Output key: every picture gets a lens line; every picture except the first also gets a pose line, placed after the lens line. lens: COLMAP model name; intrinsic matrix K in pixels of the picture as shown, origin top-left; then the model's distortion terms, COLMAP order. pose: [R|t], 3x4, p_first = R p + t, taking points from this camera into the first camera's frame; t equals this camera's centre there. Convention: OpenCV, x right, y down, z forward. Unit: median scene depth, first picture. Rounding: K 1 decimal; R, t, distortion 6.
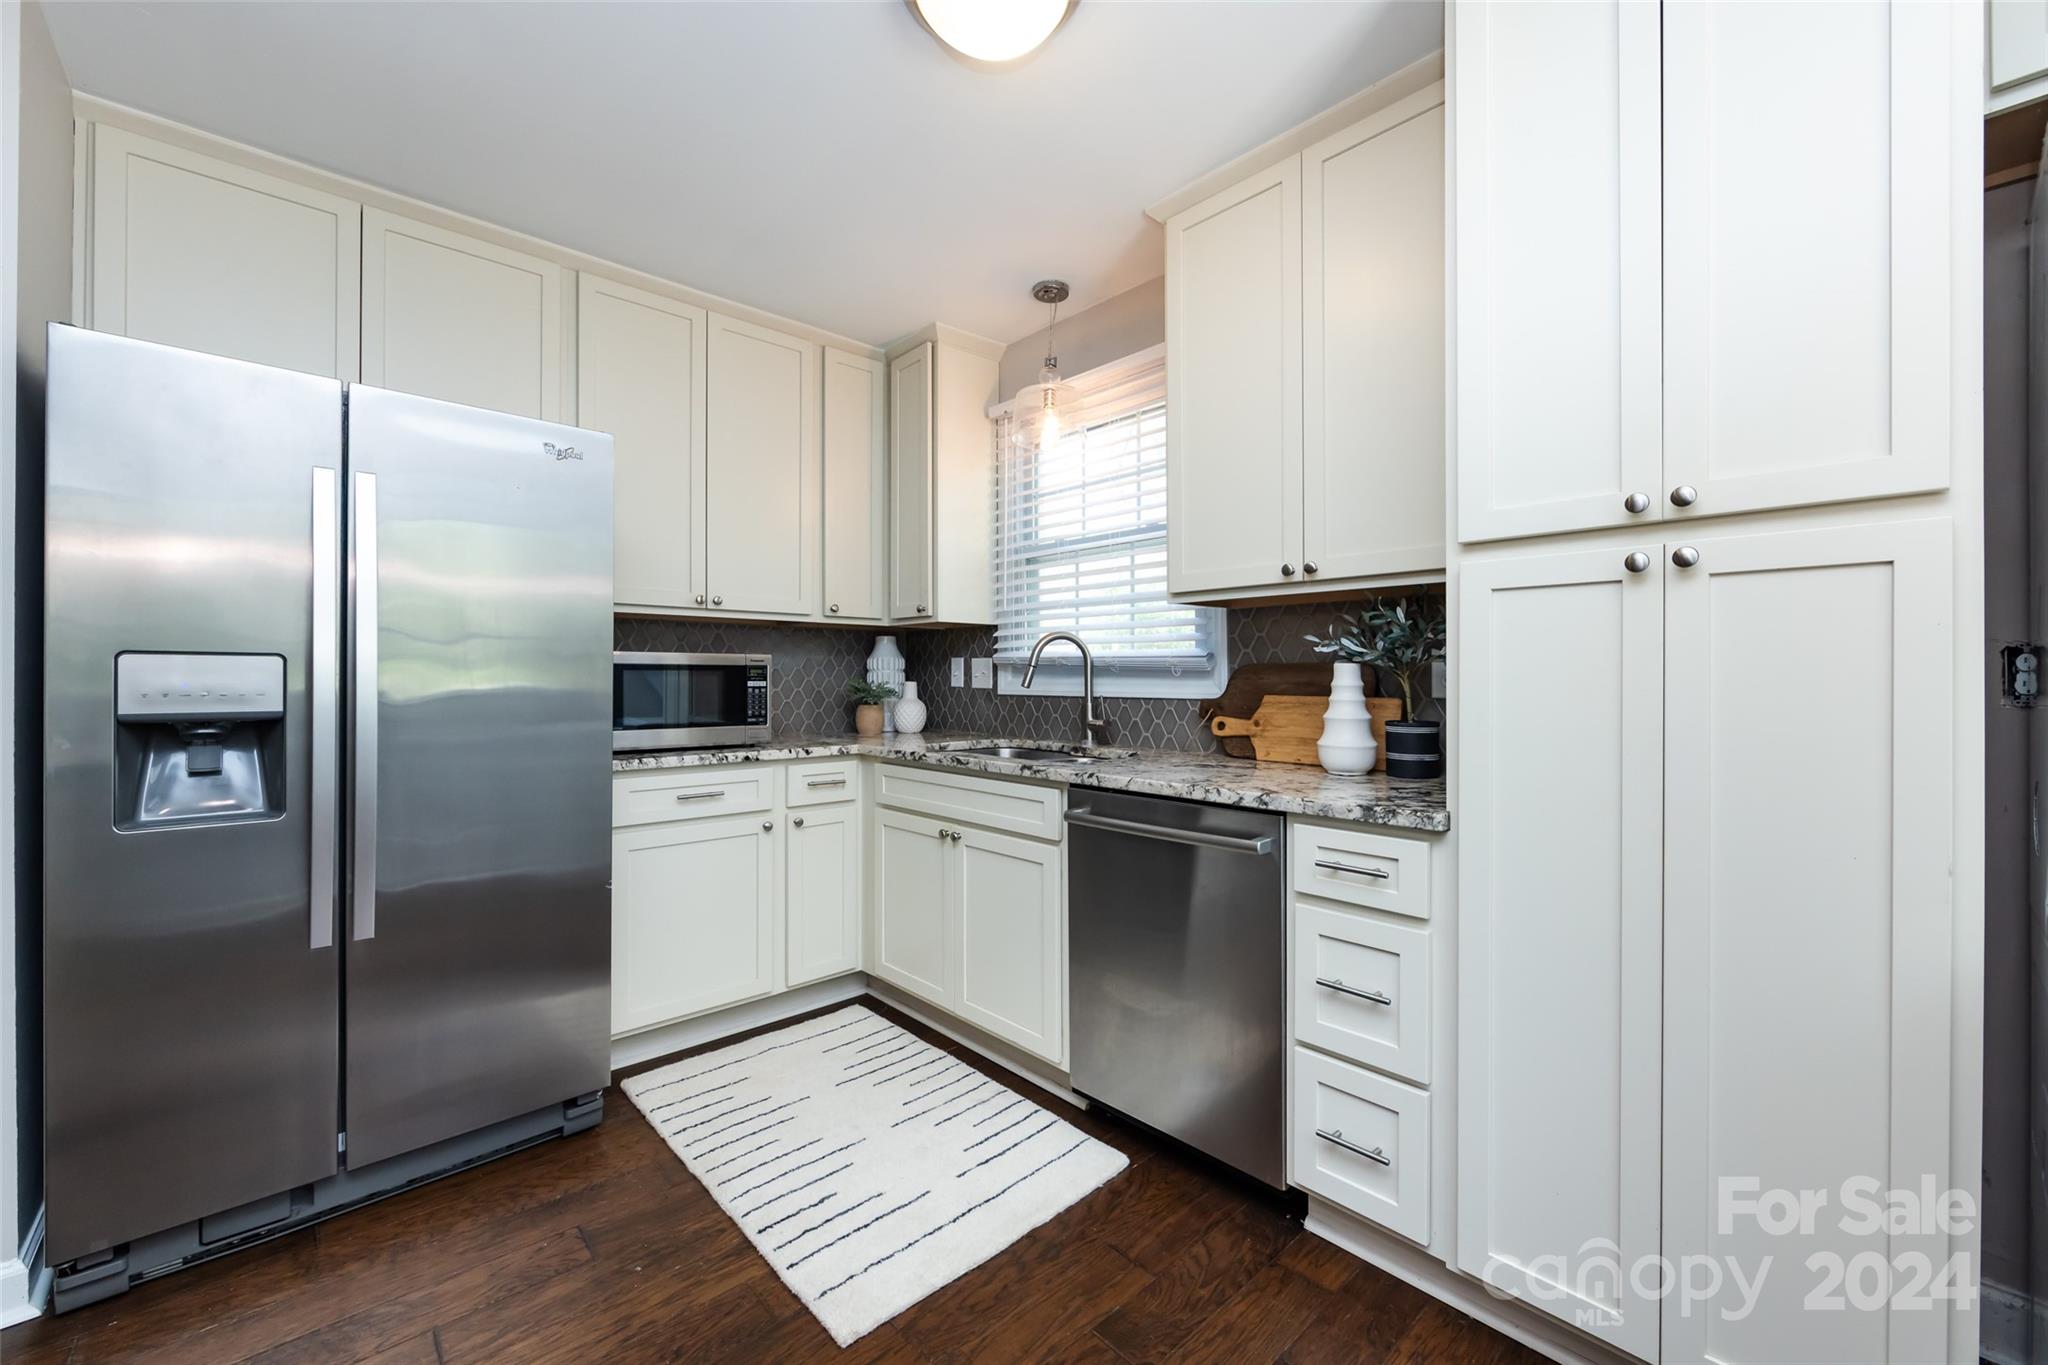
lens RADIAL K [[801.5, 0, 1020.8], [0, 801.5, 676.9], [0, 0, 1]] dist [-0.005969, -0.000200]
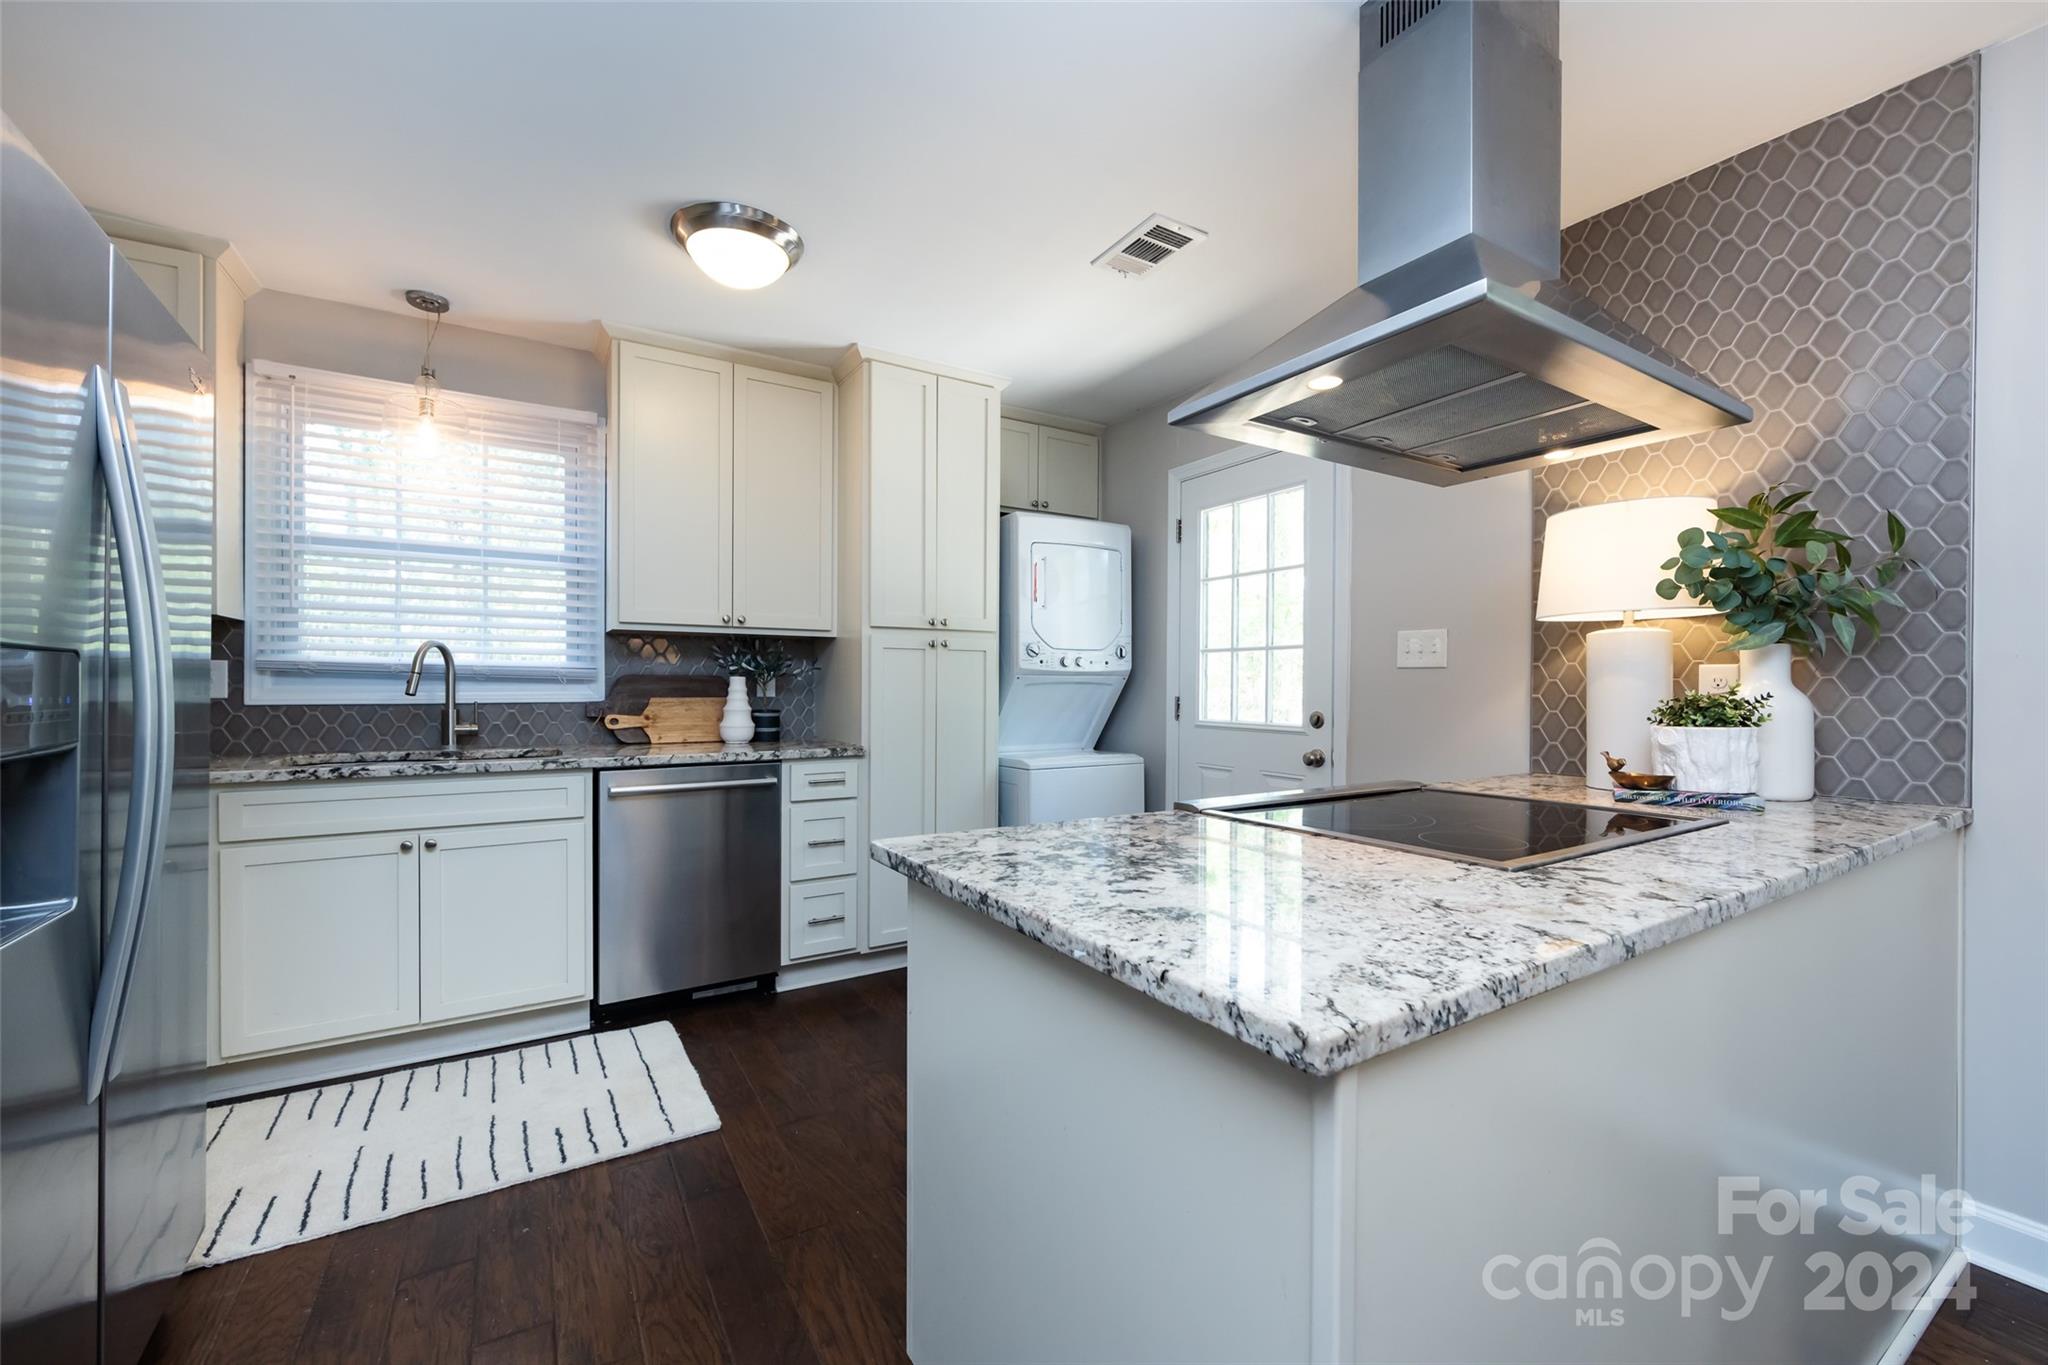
lens RADIAL K [[801.5, 0, 1012.5], [0, 801.5, 692.2], [0, 0, 1]] dist [-0.005969, -0.000200]
pose [[0.199914, -0.006714, 0.979790, -0.902689], [-0.001849, 0.999972, 0.007229, 0.001681], [-0.979812, -0.003257, 0.199896, 0.089276]]
